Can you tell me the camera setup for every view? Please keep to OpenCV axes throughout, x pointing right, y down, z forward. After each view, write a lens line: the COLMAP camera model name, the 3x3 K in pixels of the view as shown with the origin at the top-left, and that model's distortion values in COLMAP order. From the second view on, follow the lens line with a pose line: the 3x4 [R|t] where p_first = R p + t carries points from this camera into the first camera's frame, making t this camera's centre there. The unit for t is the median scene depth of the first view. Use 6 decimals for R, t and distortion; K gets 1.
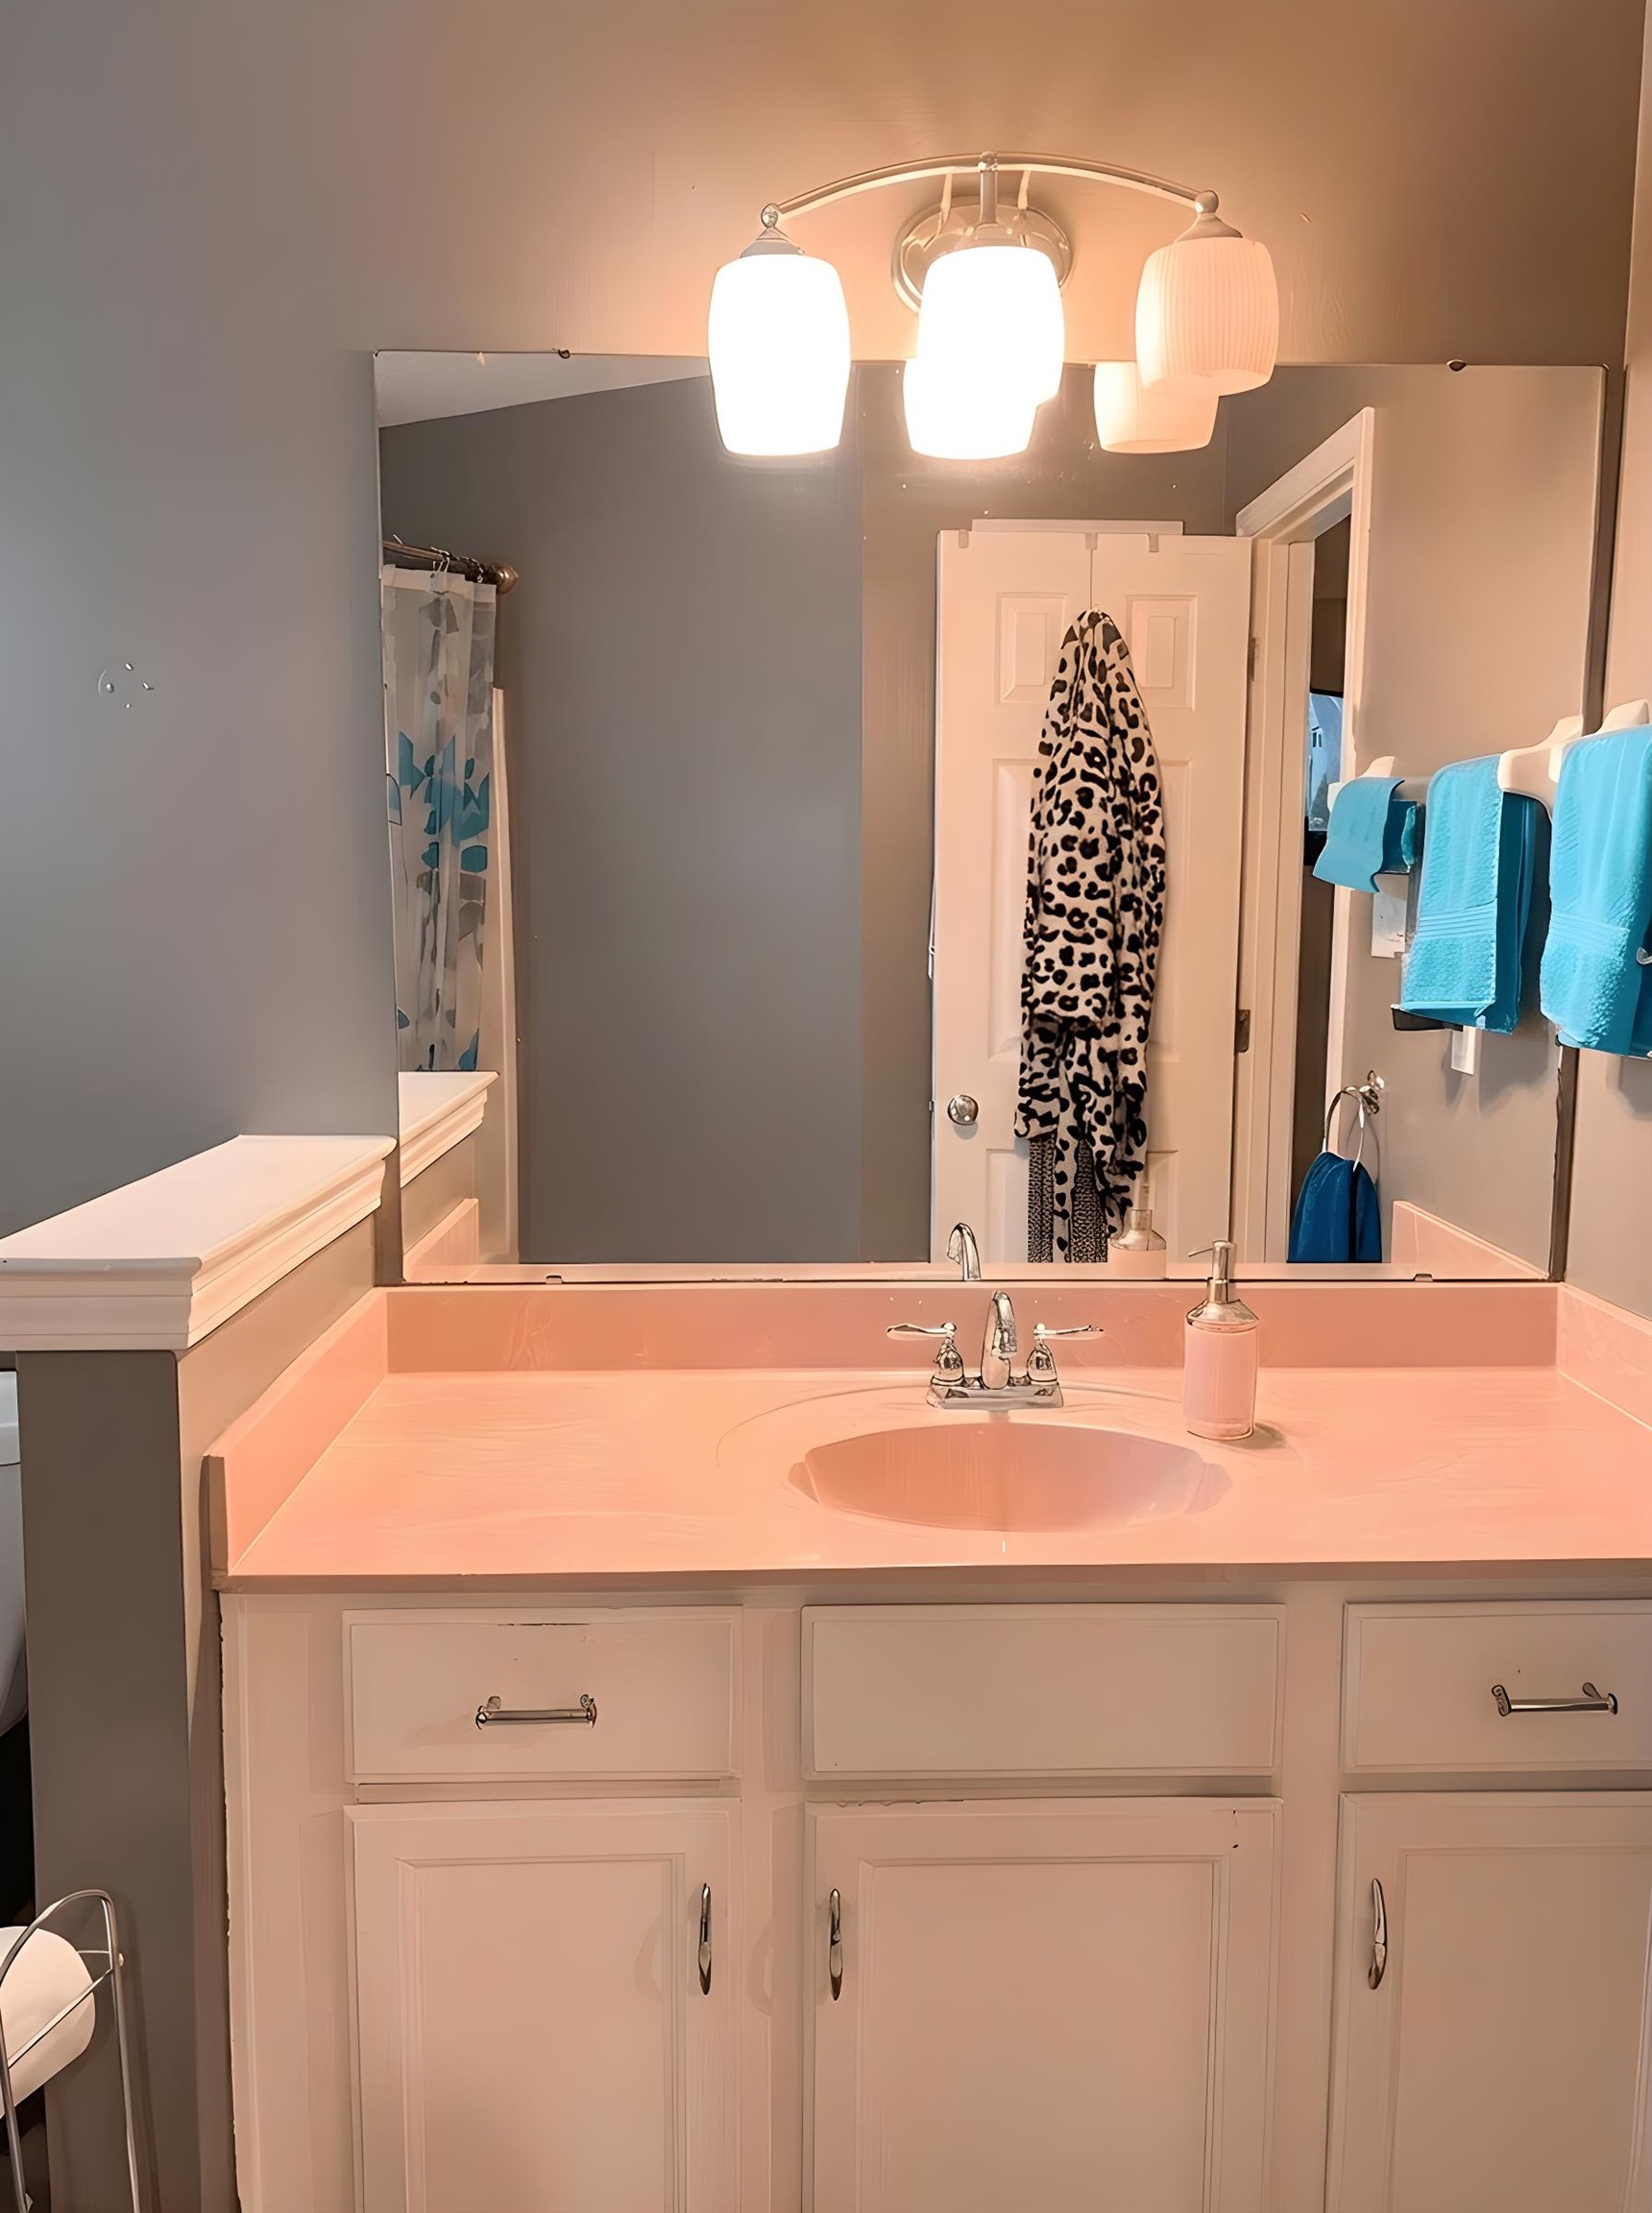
lens RADIAL K [[1631.5, 0, 853.4], [0, 1631.5, 1110.5], [0, 0, 1]] dist [-0.000787, 0.033393]
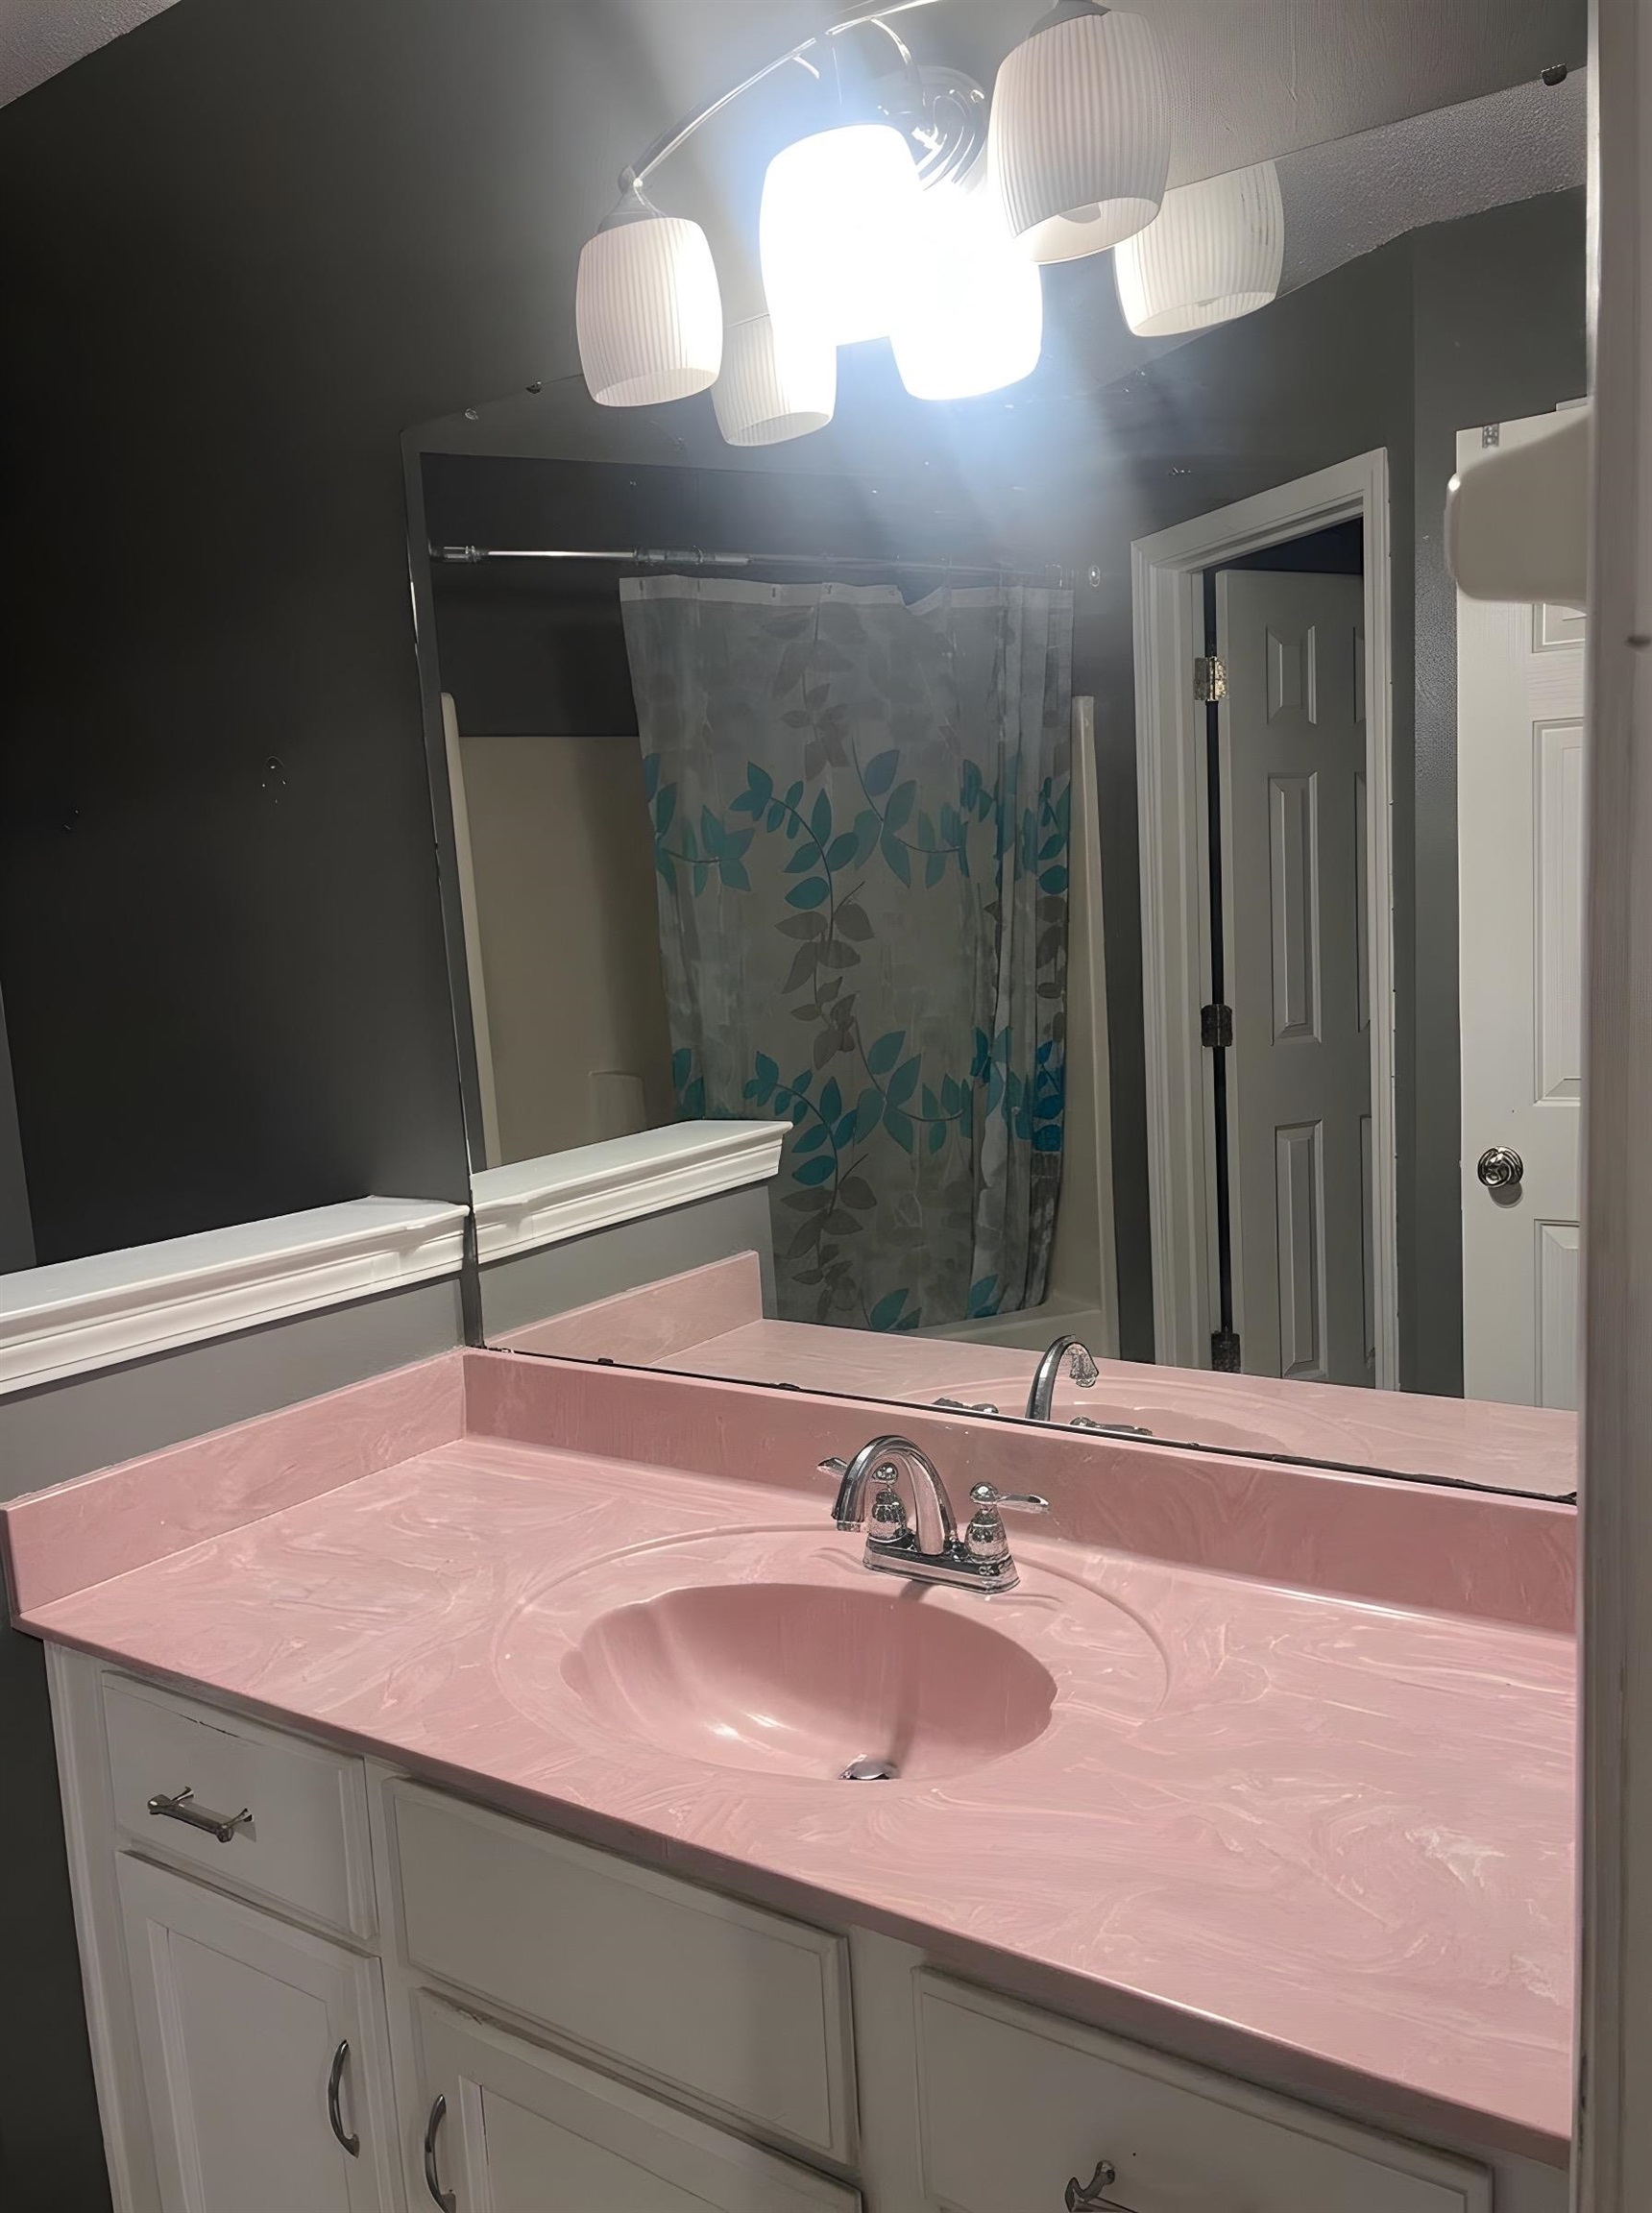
lens RADIAL K [[1631.5, 0, 853.4], [0, 1631.5, 1110.5], [0, 0, 1]] dist [-0.000787, 0.033393]
pose [[0.814771, 0.017715, -0.579512, 0.493657], [-0.017504, 0.999829, 0.005954, -0.048281], [0.579518, 0.005292, 0.814942, 0.314408]]
